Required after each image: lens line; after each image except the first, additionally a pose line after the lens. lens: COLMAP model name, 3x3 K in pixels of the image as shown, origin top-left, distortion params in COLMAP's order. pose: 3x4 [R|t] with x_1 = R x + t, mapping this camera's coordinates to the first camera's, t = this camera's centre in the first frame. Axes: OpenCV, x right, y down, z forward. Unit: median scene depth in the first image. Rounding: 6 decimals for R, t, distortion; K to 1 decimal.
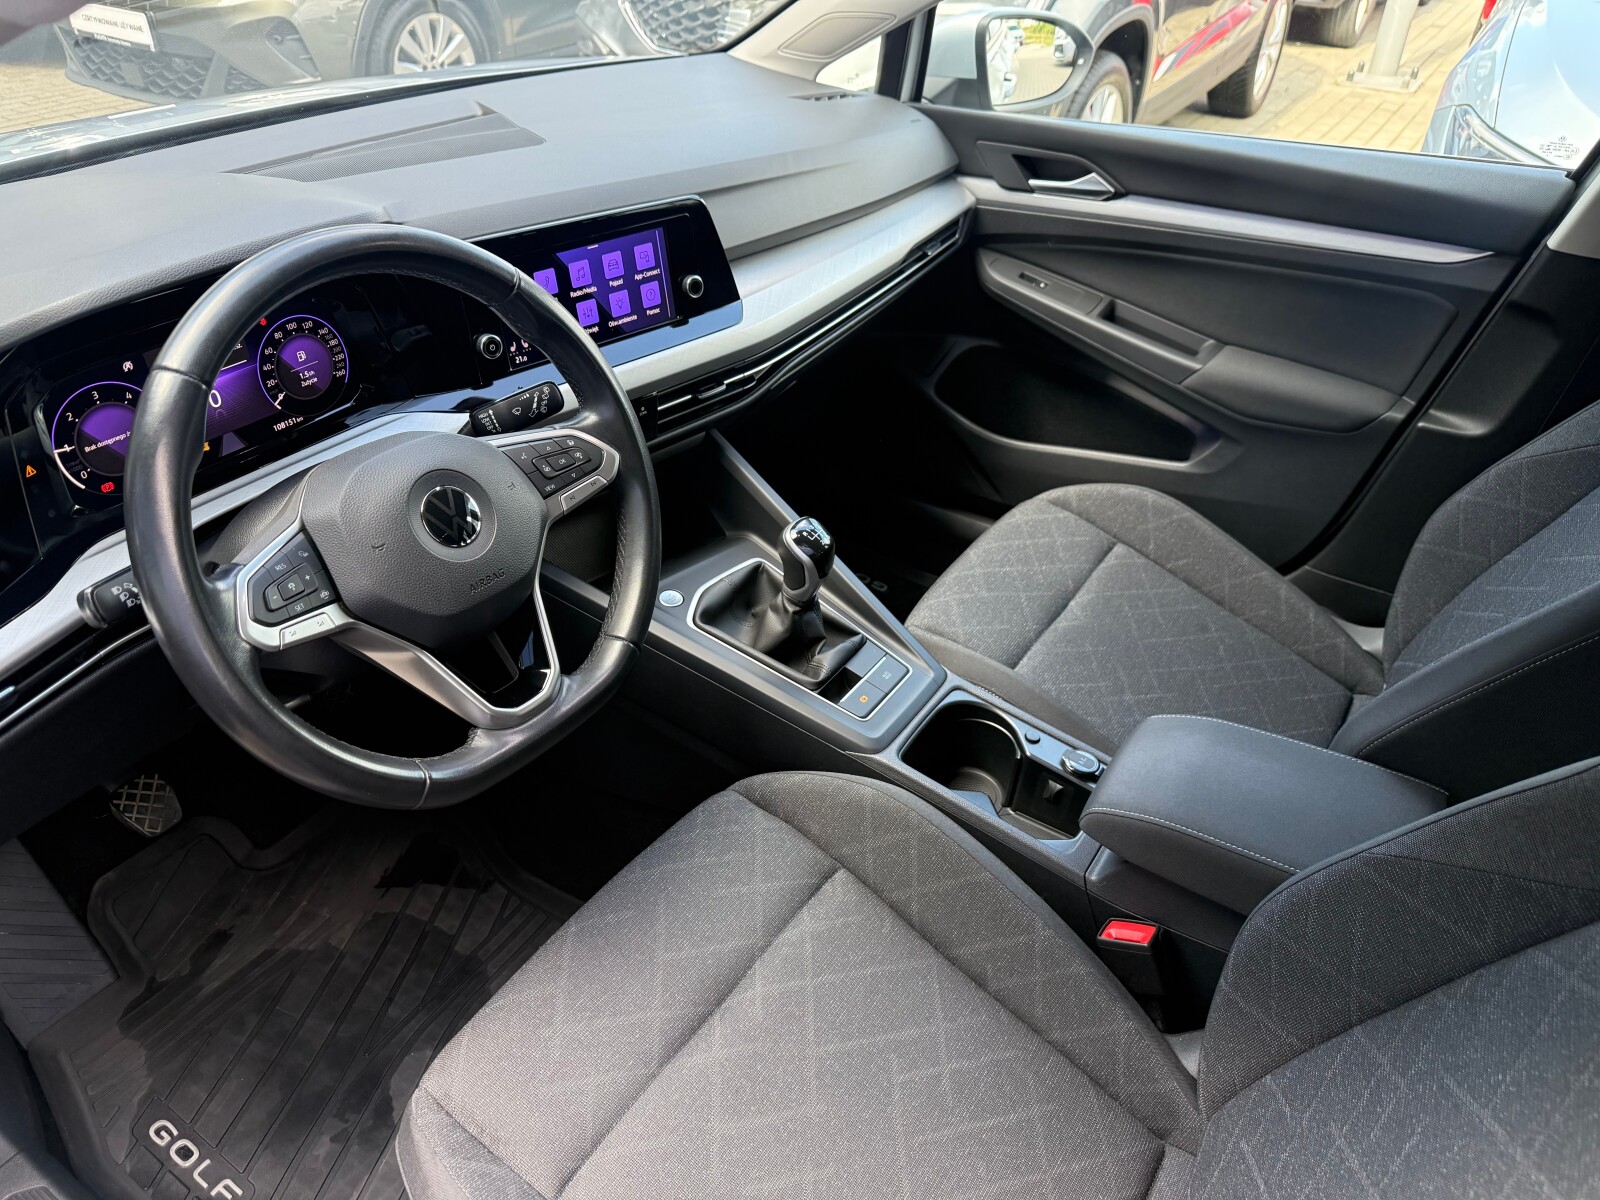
lens RADIAL K [[1112.9, 0, 796.1], [0, 1112.9, 604.8], [0, 0, 1]] dist [0.171088, -0.389759]
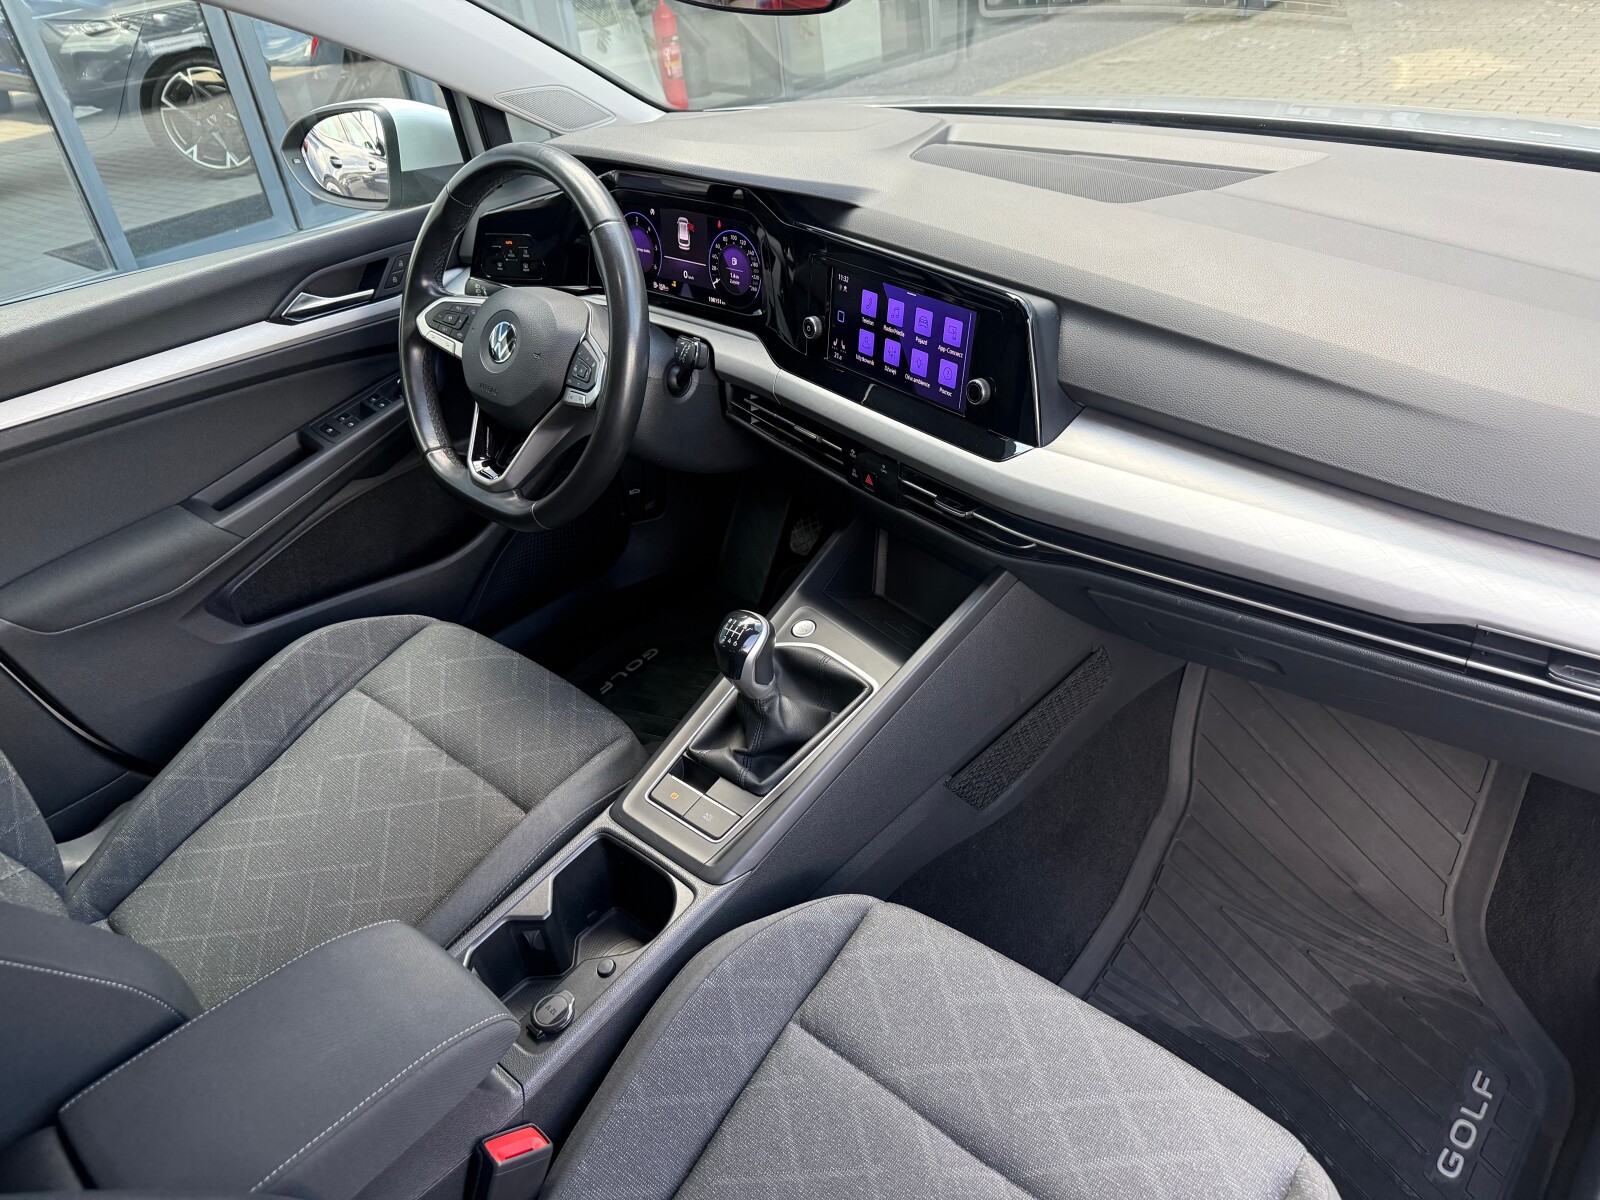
lens RADIAL K [[1112.9, 0, 796.1], [0, 1112.9, 604.8], [0, 0, 1]] dist [0.171088, -0.389759]
pose [[-0.148695, 0.545085, -0.825089, 0.755848], [-0.498910, 0.679039, 0.538511, -0.598360], [0.853802, 0.491719, 0.170979, 0.879715]]
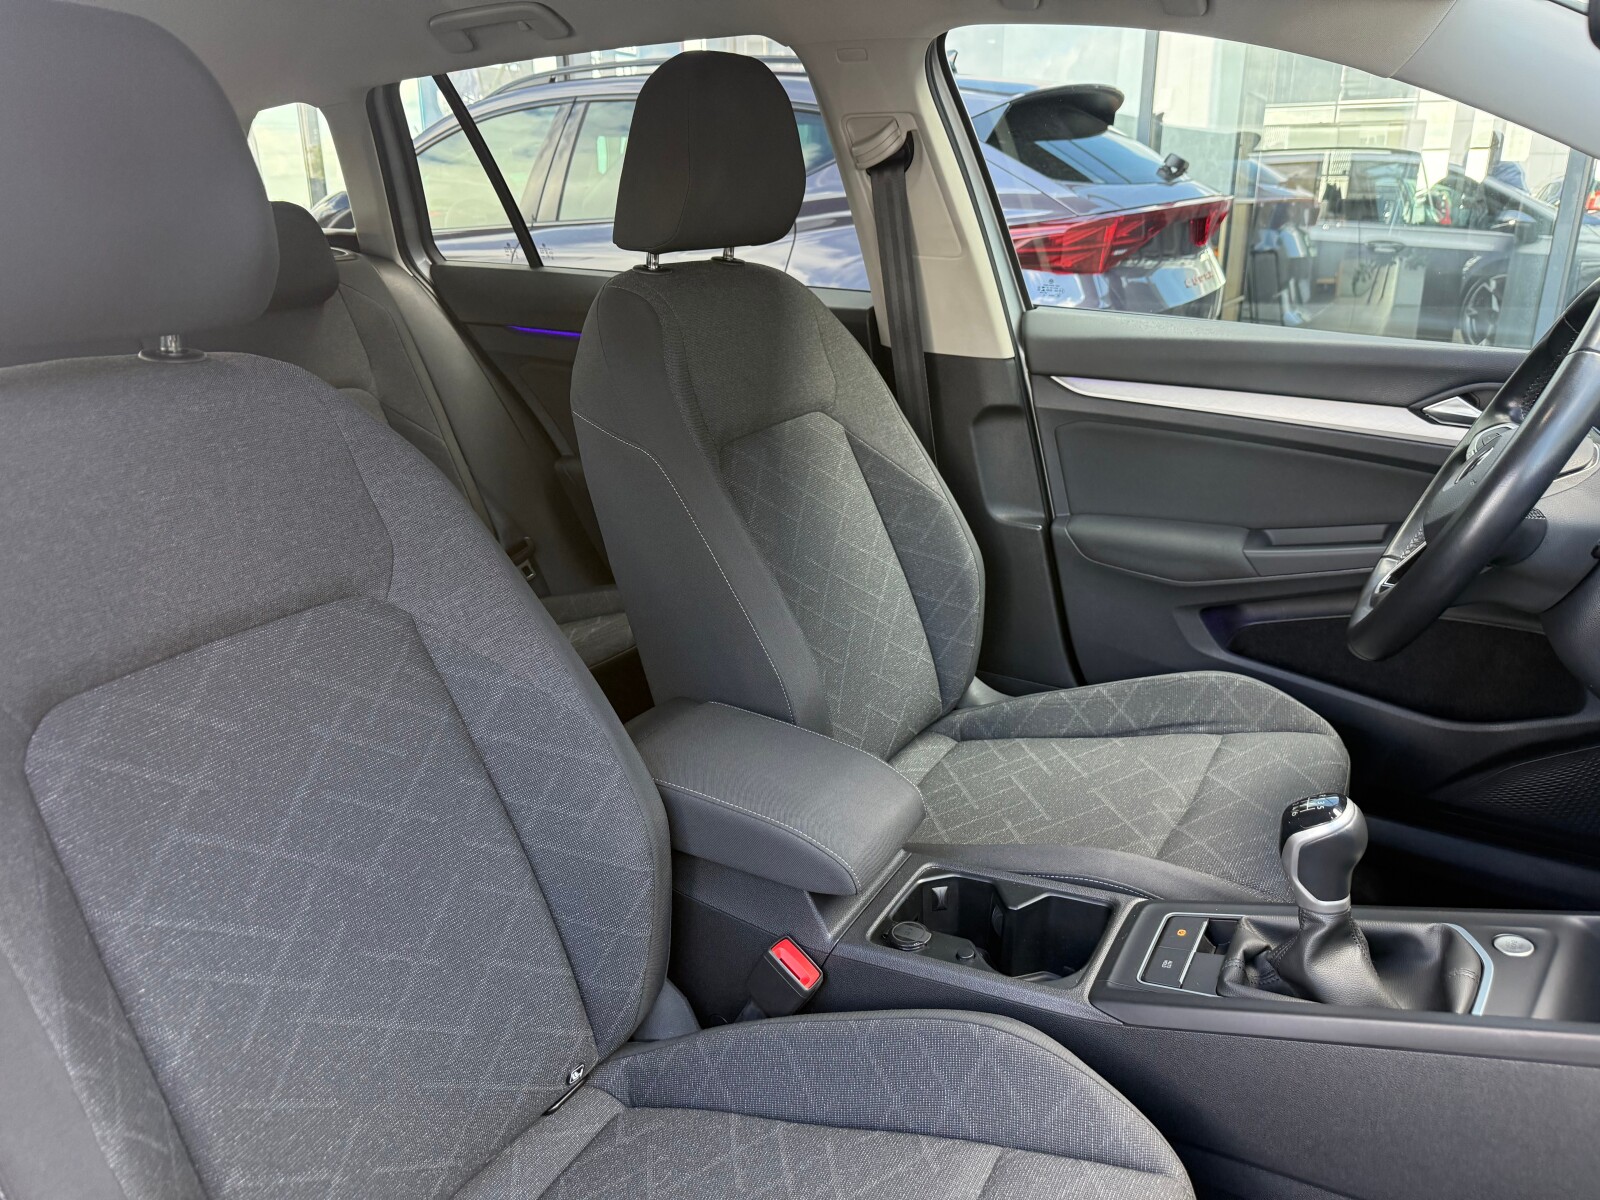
lens RADIAL K [[1112.9, 0, 796.1], [0, 1112.9, 604.8], [0, 0, 1]] dist [0.171088, -0.389759]
pose [[-0.998527, 0.009383, -0.053445, 0.391477], [-0.038911, 0.562668, 0.825767, -0.734006], [0.037820, 0.826630, -0.561474, 1.297556]]
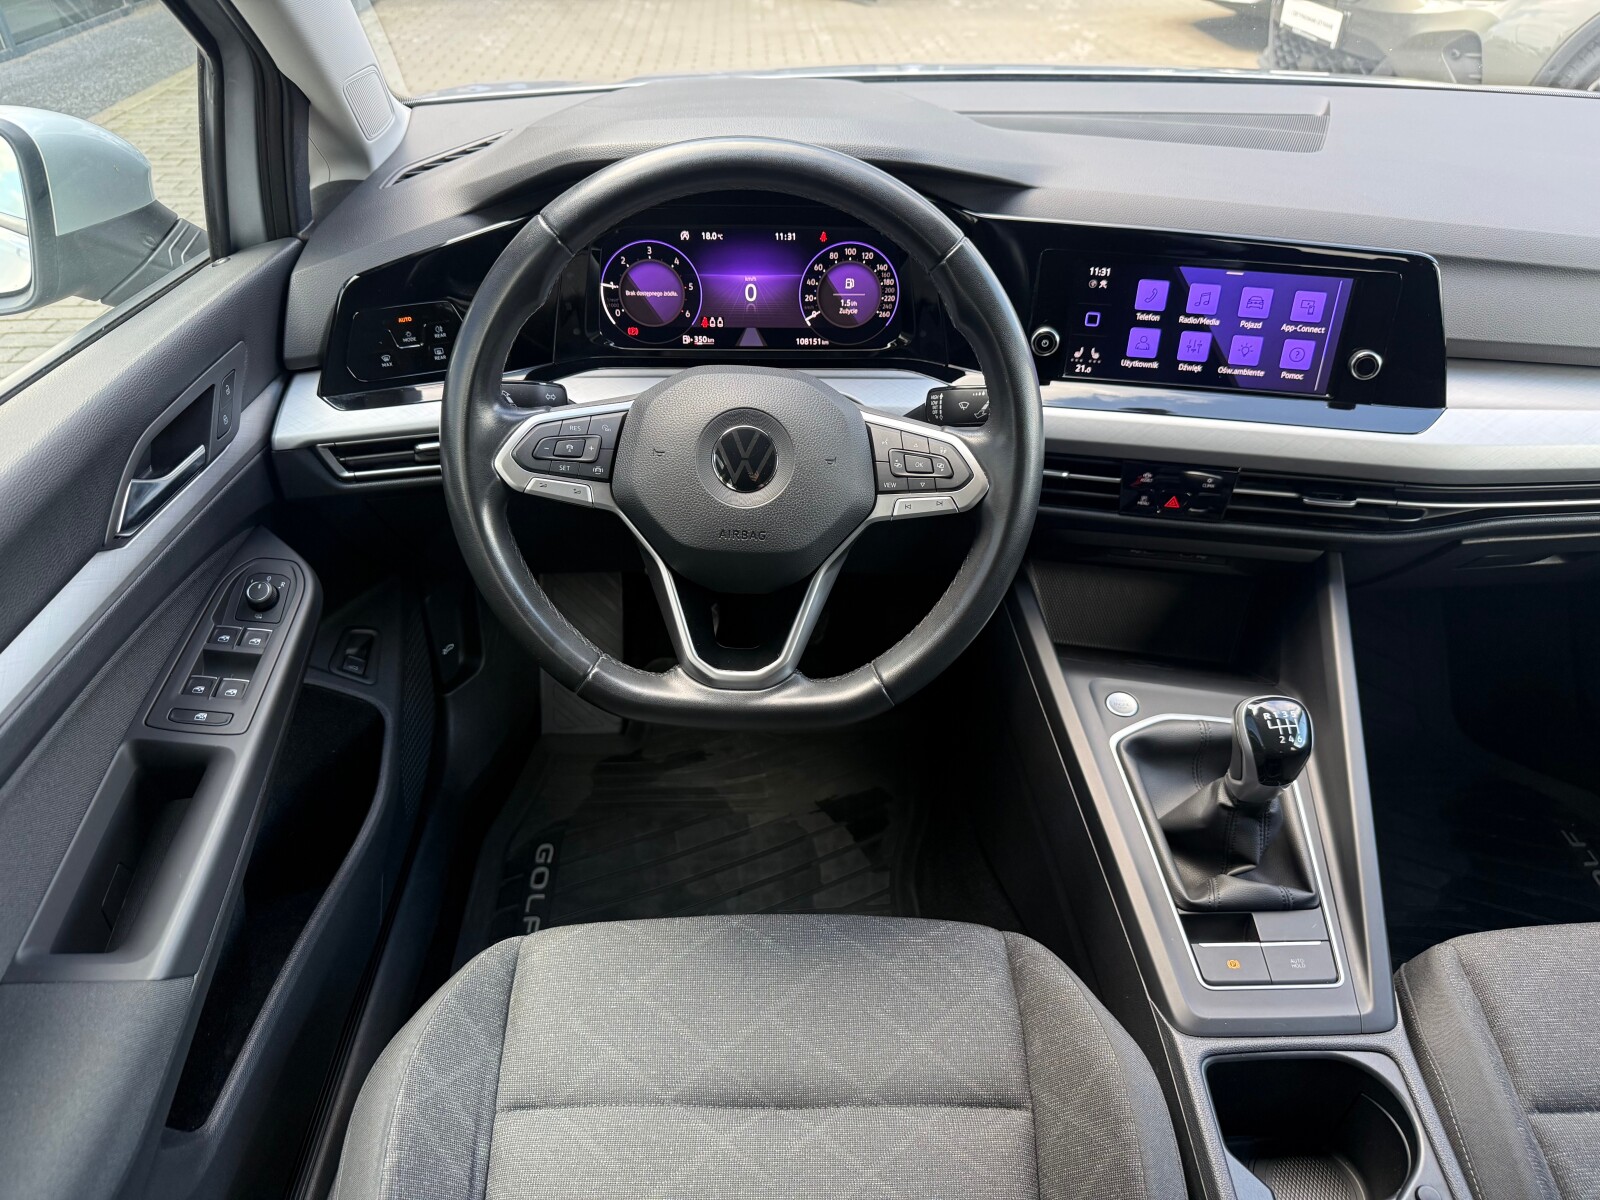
lens RADIAL K [[1112.9, 0, 796.1], [0, 1112.9, 604.8], [0, 0, 1]] dist [0.171088, -0.389759]
pose [[0.572706, 0.463662, -0.676037, 0.290625], [-0.470699, 0.861175, 0.191887, -0.122090], [0.671156, 0.208315, 0.711445, 0.270975]]
